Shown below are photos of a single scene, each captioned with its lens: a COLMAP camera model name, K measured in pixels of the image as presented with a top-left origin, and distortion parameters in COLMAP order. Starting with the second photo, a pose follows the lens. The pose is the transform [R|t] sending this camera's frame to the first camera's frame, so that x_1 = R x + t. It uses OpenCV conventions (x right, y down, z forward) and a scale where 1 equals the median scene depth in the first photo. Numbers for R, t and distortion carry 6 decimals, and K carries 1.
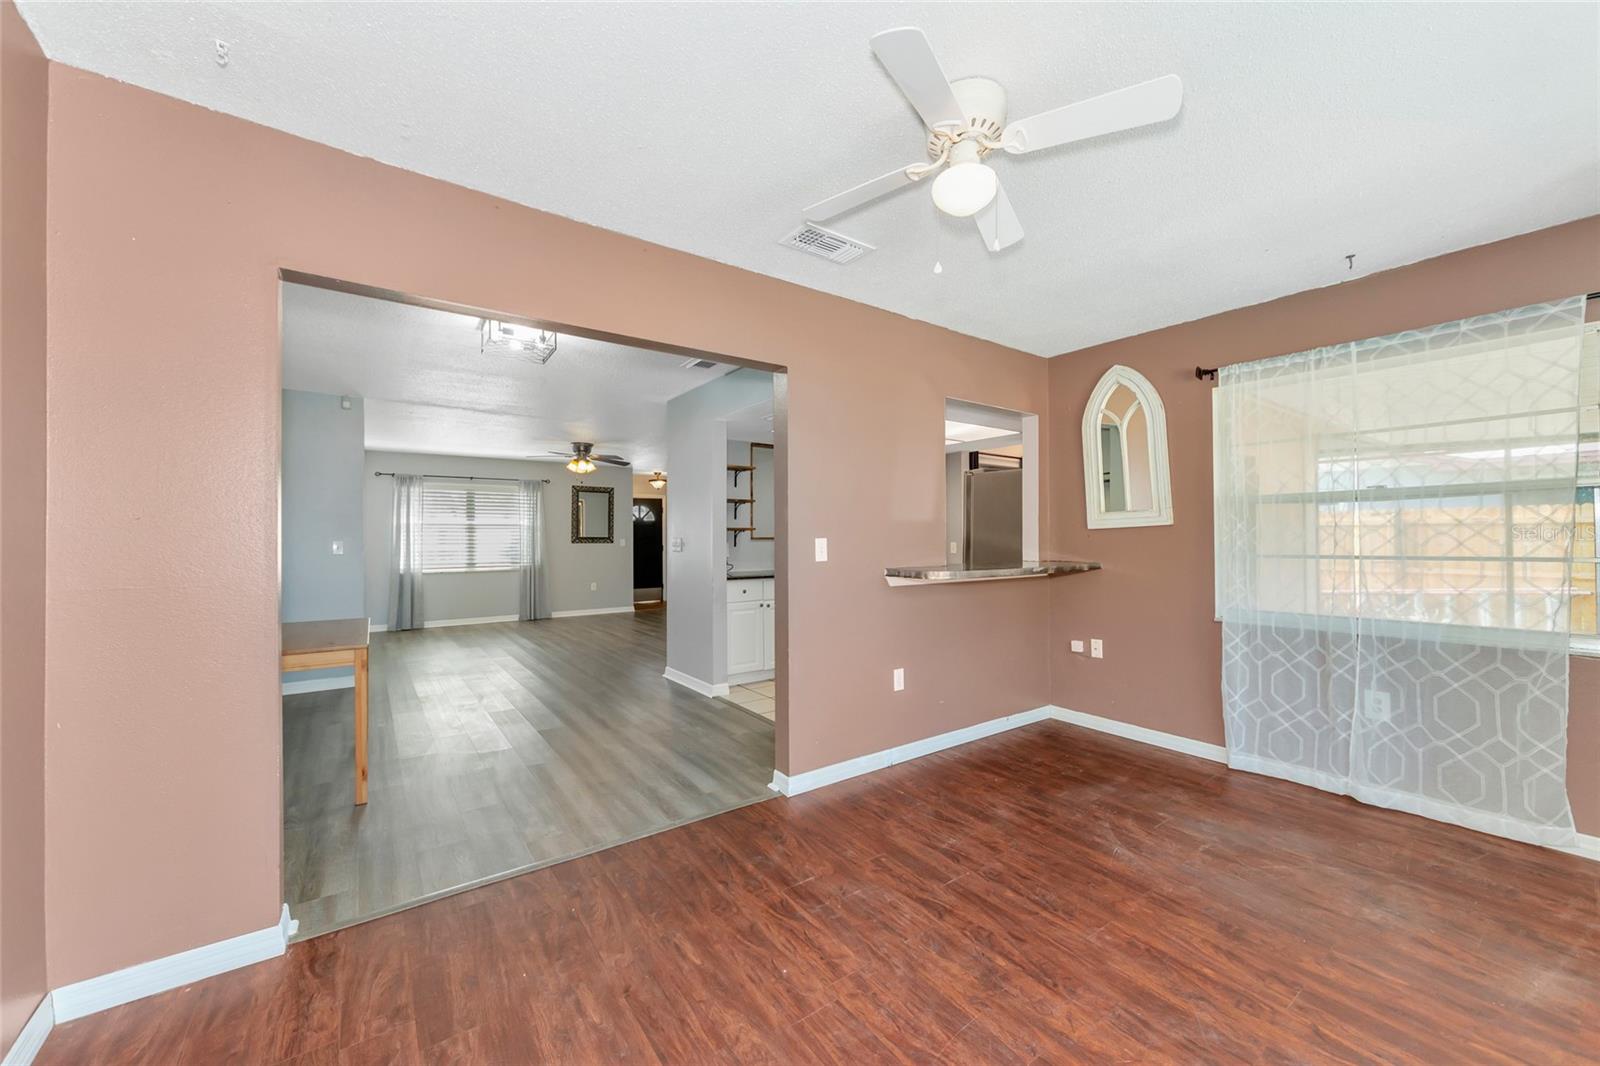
lens RADIAL K [[607.9, 0, 815.3], [0, 607.9, 535.9], [0, 0, 1]] dist [0.001488, 0.000390]
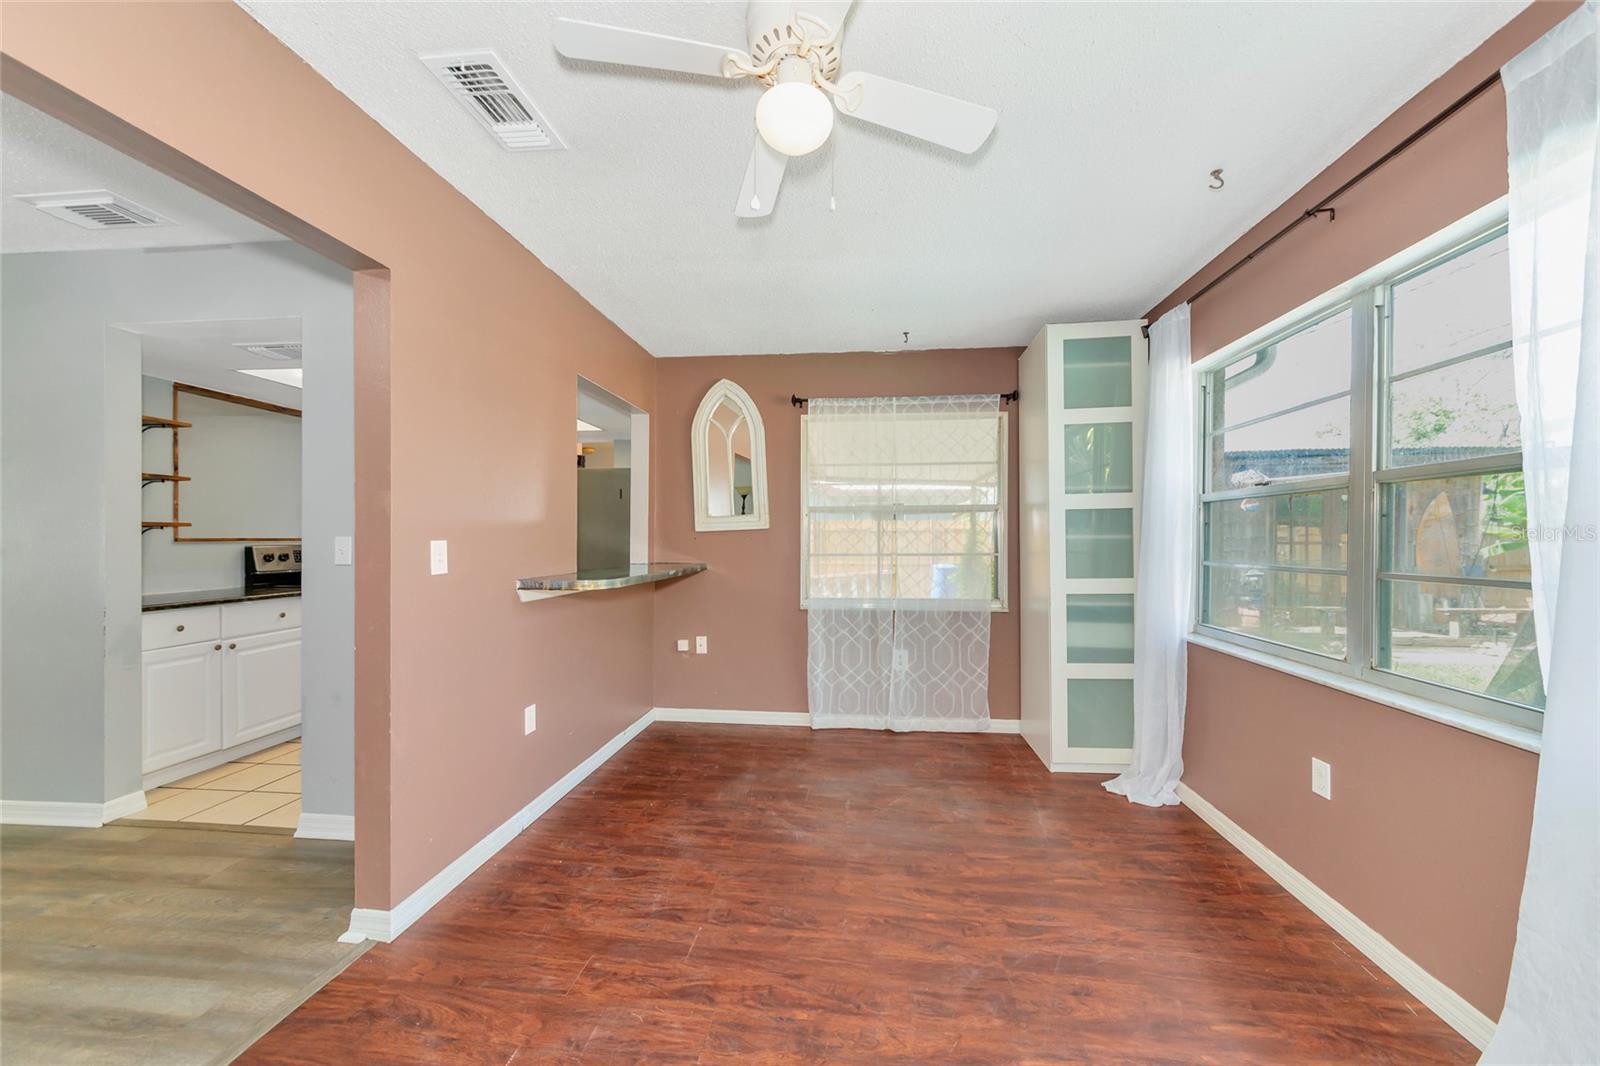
lens RADIAL K [[572.9, 0, 804.4], [0, 572.9, 540.6], [0, 0, 1]] dist [0.006912, 0.000329]
pose [[0.678790, 0.000273, 0.734333, -0.201347], [-0.004884, 0.999979, 0.004144, -0.000754], [-0.734316, -0.006400, 0.678777, 0.274280]]
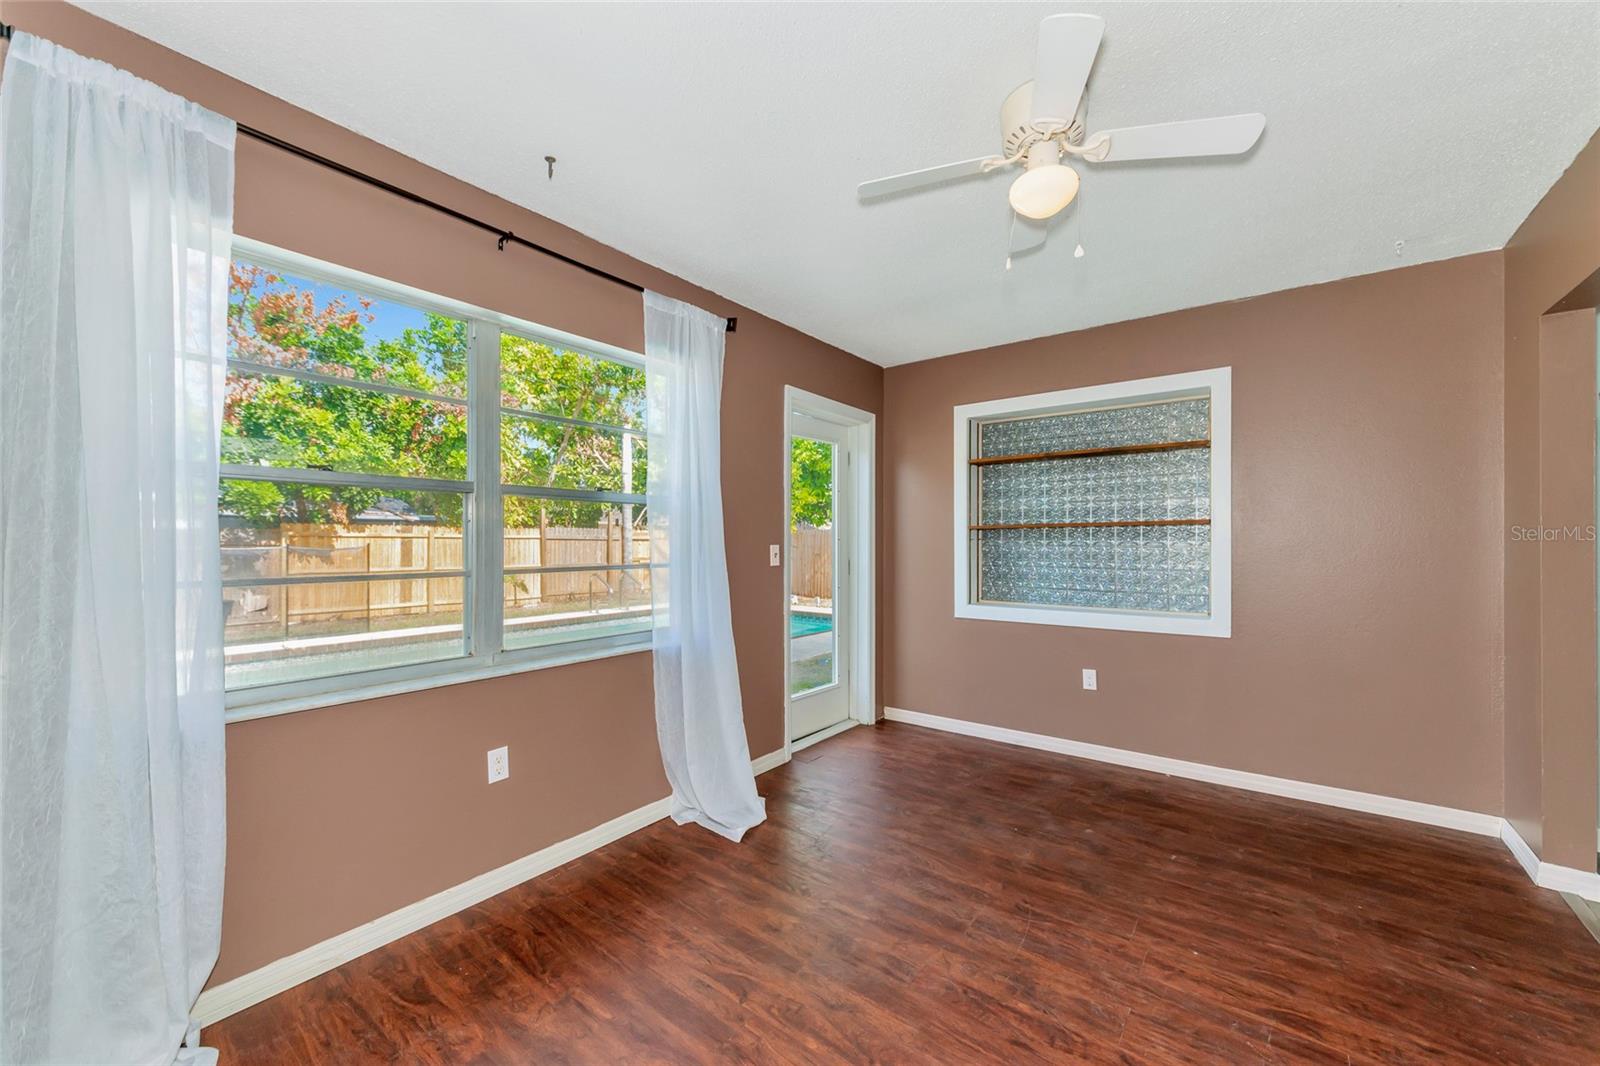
lens RADIAL K [[607.9, 0, 815.3], [0, 607.9, 535.9], [0, 0, 1]] dist [0.001488, 0.000390]
pose [[-0.959071, 0.000514, -0.283165, 0.556368], [0.002639, 0.999971, -0.007123, -0.003313], [0.283153, -0.007579, -0.959045, 1.154058]]
